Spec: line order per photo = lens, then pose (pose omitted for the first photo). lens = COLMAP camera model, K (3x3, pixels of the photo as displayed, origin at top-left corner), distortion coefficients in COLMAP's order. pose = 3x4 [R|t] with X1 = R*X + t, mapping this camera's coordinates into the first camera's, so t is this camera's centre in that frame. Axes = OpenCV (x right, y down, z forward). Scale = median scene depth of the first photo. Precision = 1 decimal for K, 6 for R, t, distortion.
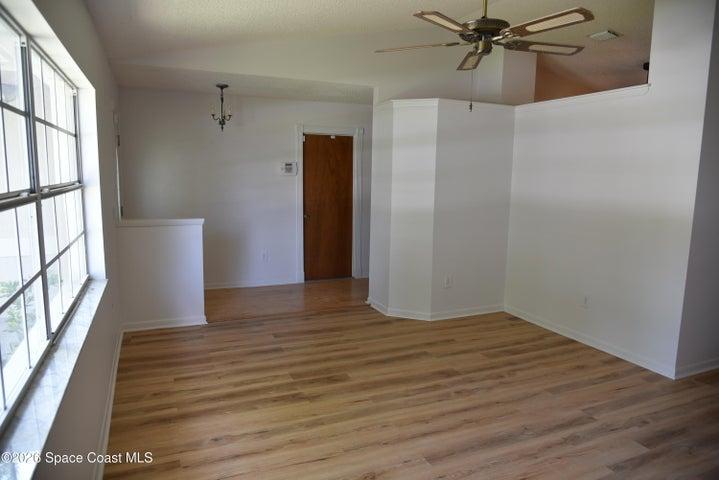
lens RADIAL K [[482.2, 0, 362.5], [0, 482.2, 242.9], [0, 0, 1]] dist [-0.044399, 0.006316]
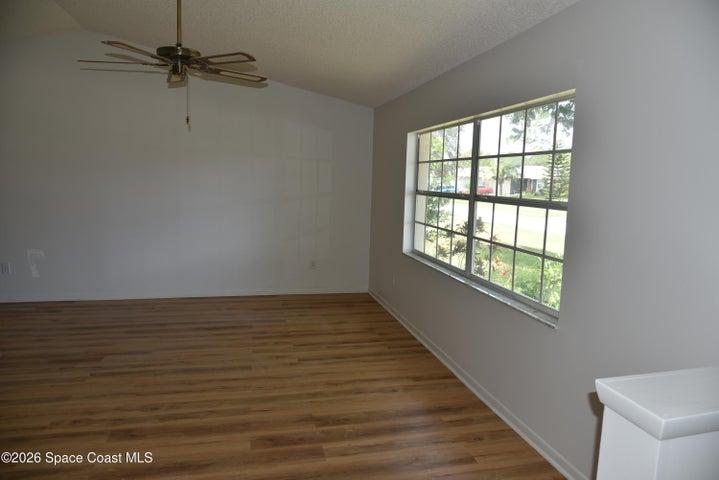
lens RADIAL K [[482.2, 0, 362.5], [0, 482.2, 242.9], [0, 0, 1]] dist [-0.044399, 0.006316]
pose [[-0.983263, -0.064545, 0.170378, -0.316063], [-0.014725, 0.960239, 0.278791, -0.250706], [-0.181598, 0.271616, -0.945117, 1.610463]]
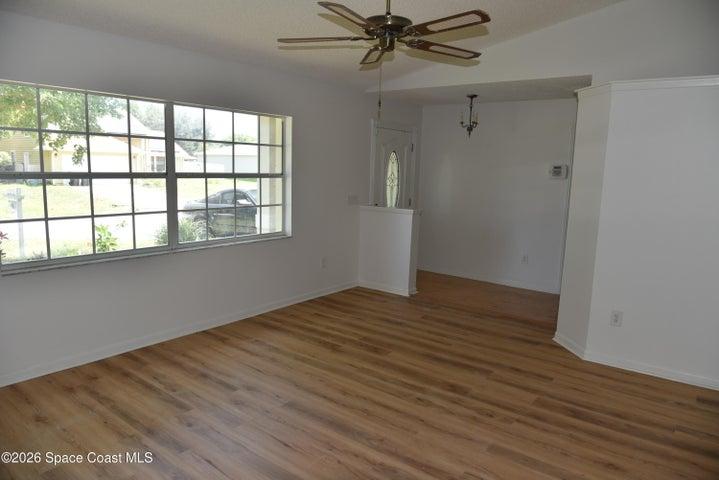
lens RADIAL K [[482.2, 0, 362.5], [0, 482.2, 242.9], [0, 0, 1]] dist [-0.044399, 0.006316]
pose [[0.485111, 0.130292, -0.864692, 0.866343], [-0.148769, 0.986719, 0.065216, -0.036256], [0.861705, 0.097002, 0.498052, 0.373624]]
